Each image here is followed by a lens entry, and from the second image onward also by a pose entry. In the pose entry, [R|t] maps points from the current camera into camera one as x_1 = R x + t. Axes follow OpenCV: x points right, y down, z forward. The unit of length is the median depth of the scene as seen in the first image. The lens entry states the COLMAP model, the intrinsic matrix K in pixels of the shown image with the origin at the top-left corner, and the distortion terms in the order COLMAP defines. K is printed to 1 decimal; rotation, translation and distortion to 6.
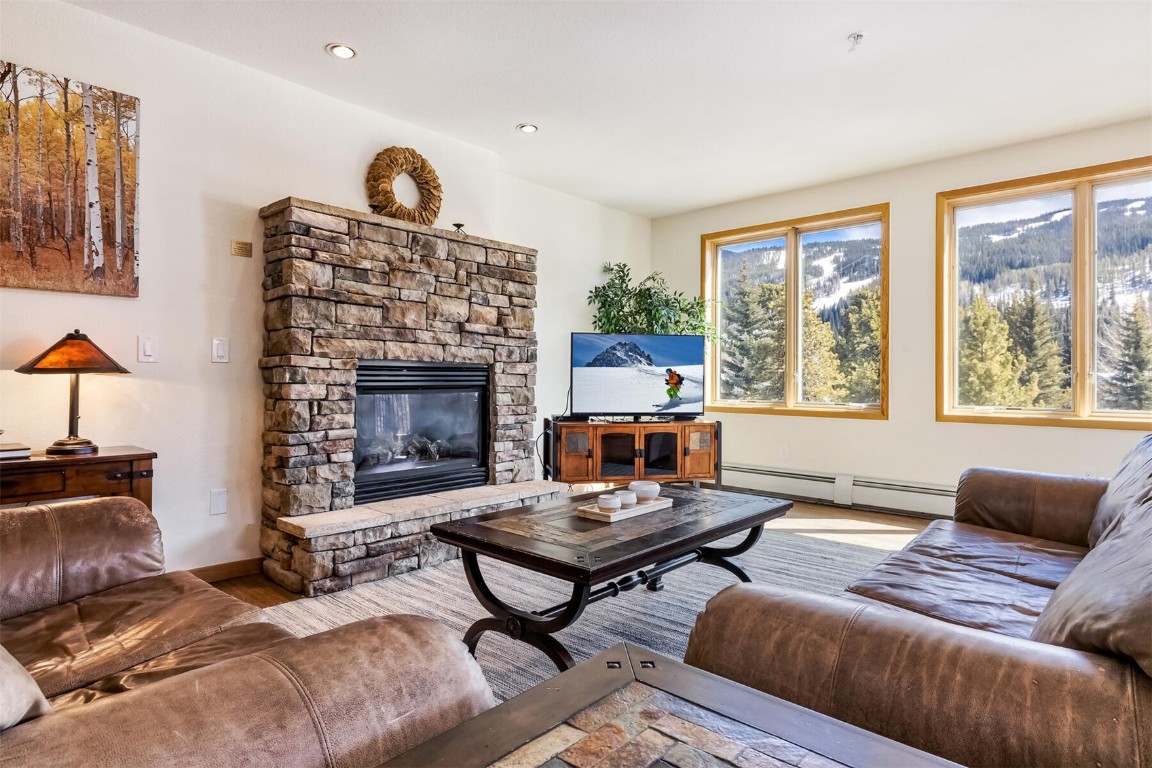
lens RADIAL K [[636.5, 0, 581.0], [0, 636.5, 375.7], [0, 0, 1]] dist [-0.007137, 0.002008]
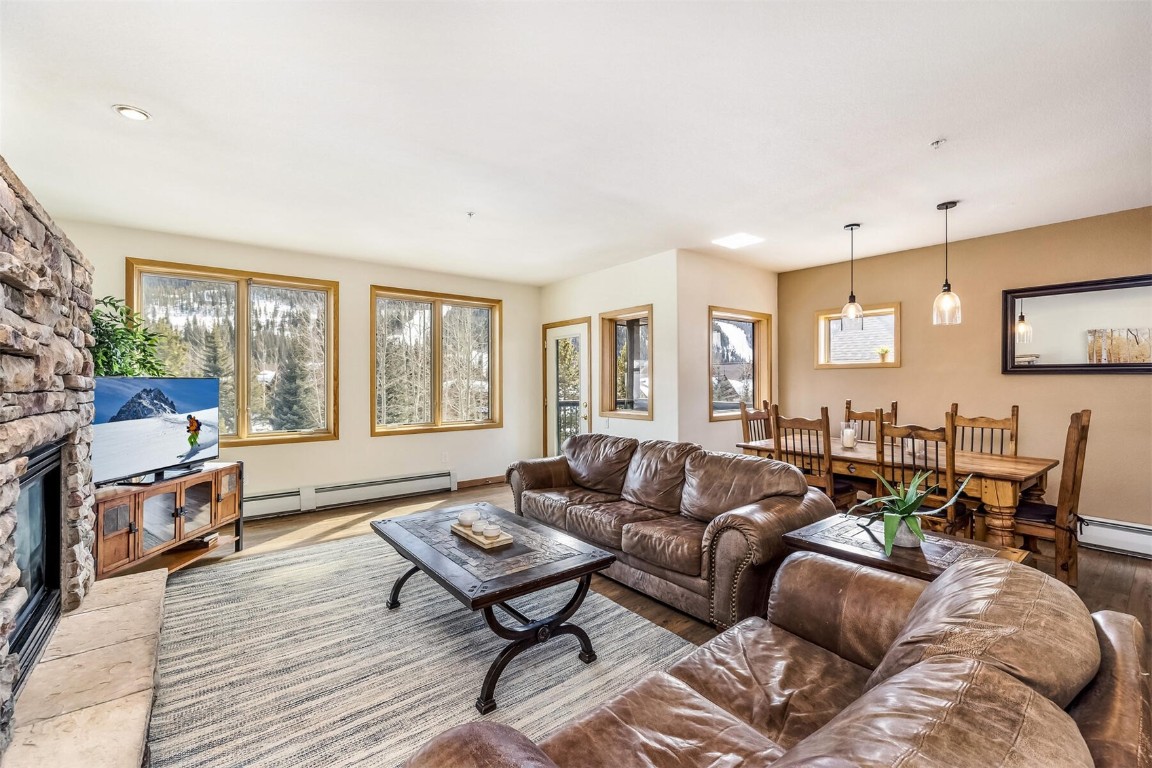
lens RADIAL K [[485.0, 0, 573.1], [0, 485.0, 384.7], [0, 0, 1]] dist [-0.002237, 0.000314]
pose [[0.166075, -0.015983, 0.985984, -0.531156], [-0.000363, 0.999868, 0.016270, -0.075917], [-0.986113, -0.003060, 0.166047, 0.368602]]
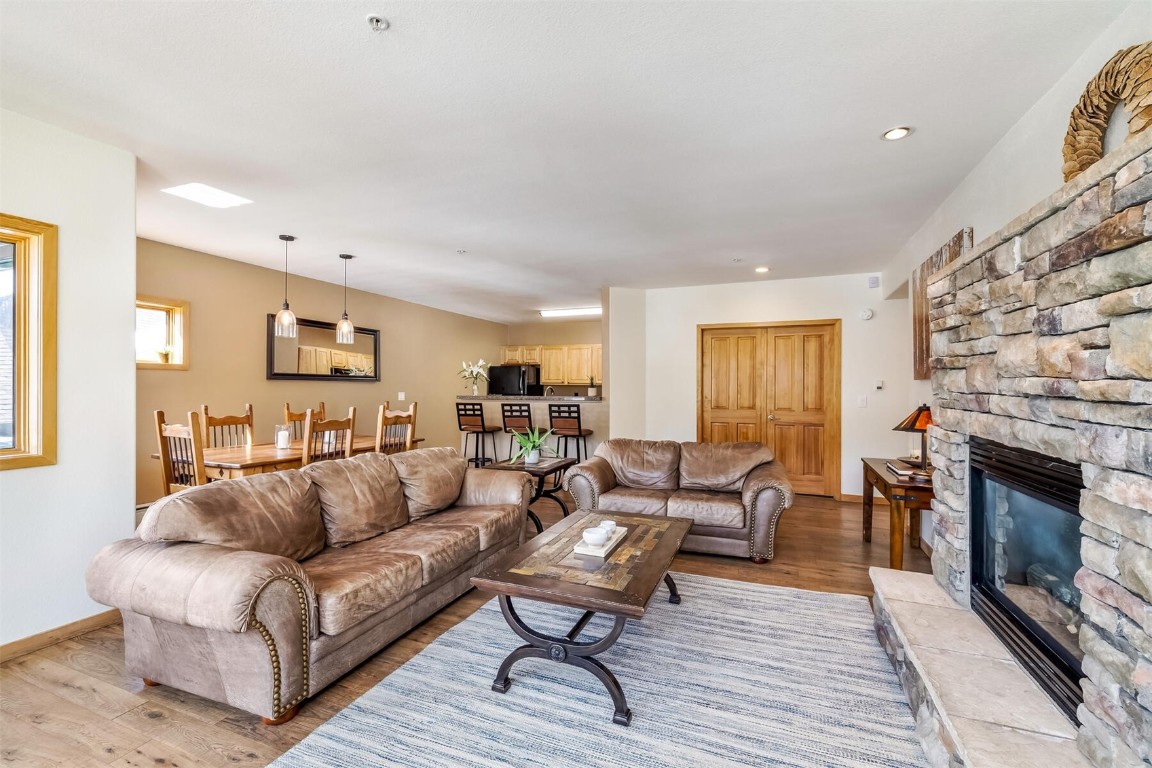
lens RADIAL K [[485.0, 0, 568.3], [0, 485.0, 384.3], [0, 0, 1]] dist [-0.002237, 0.000314]
pose [[-0.943644, -0.008434, -0.330854, 0.281426], [-0.006326, 0.999952, -0.007448, -0.065068], [0.330901, -0.004935, -0.943653, 1.134955]]
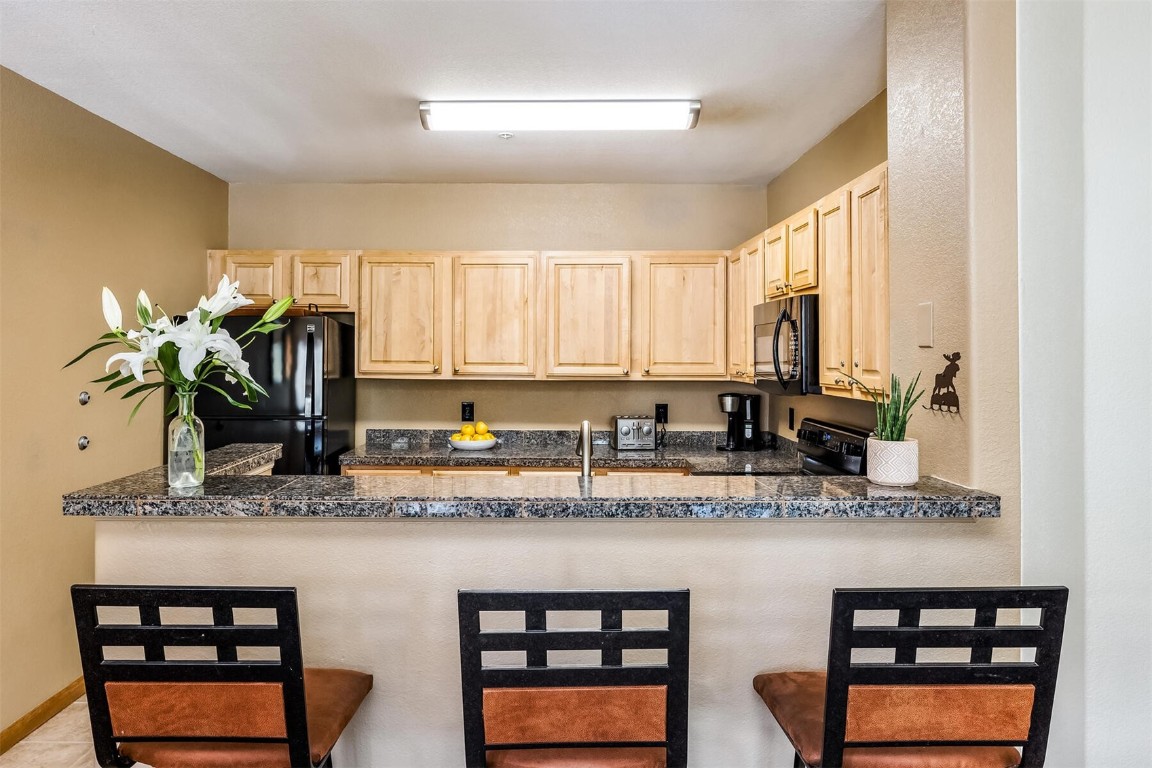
lens RADIAL K [[767.7, 0, 525.4], [0, 767.7, 357.0], [0, 0, 1]] dist [-0.010675, -0.000798]
pose [[-0.764031, 0.000208, -0.645180, 0.167963], [-0.003238, 0.999986, 0.004156, -0.116755], [0.645171, 0.005265, -0.764020, -0.089569]]
